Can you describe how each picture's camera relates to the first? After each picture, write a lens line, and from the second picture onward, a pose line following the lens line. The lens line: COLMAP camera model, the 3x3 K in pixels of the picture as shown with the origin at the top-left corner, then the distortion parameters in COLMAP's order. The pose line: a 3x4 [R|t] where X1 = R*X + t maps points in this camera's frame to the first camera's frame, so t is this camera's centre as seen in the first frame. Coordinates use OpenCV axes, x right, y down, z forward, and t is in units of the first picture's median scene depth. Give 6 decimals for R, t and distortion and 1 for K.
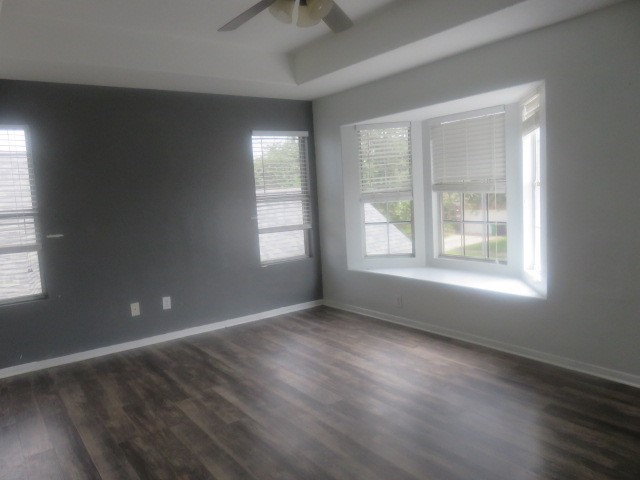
lens RADIAL K [[485.1, 0, 316.7], [0, 485.1, 239.6], [0, 0, 1]] dist [-0.010732, 0.018452]
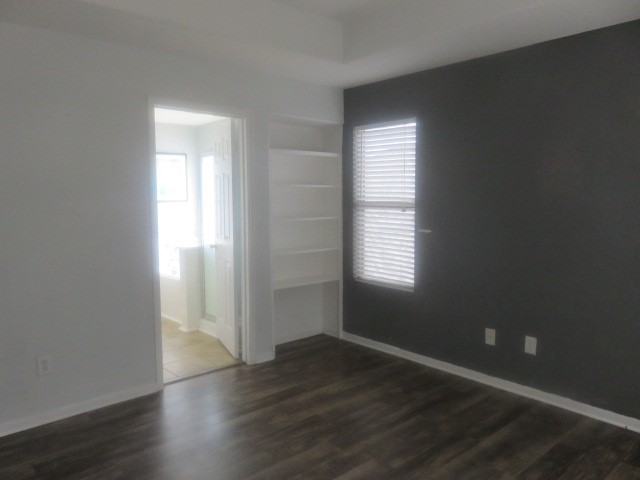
lens RADIAL K [[485.1, 0, 317.2], [0, 485.1, 240.9], [0, 0, 1]] dist [-0.010732, 0.018452]
pose [[0.092927, 0.148405, -0.984551, 0.428564], [-0.104374, 0.984834, 0.138596, -0.109136], [0.990187, 0.089882, 0.107007, 0.757621]]
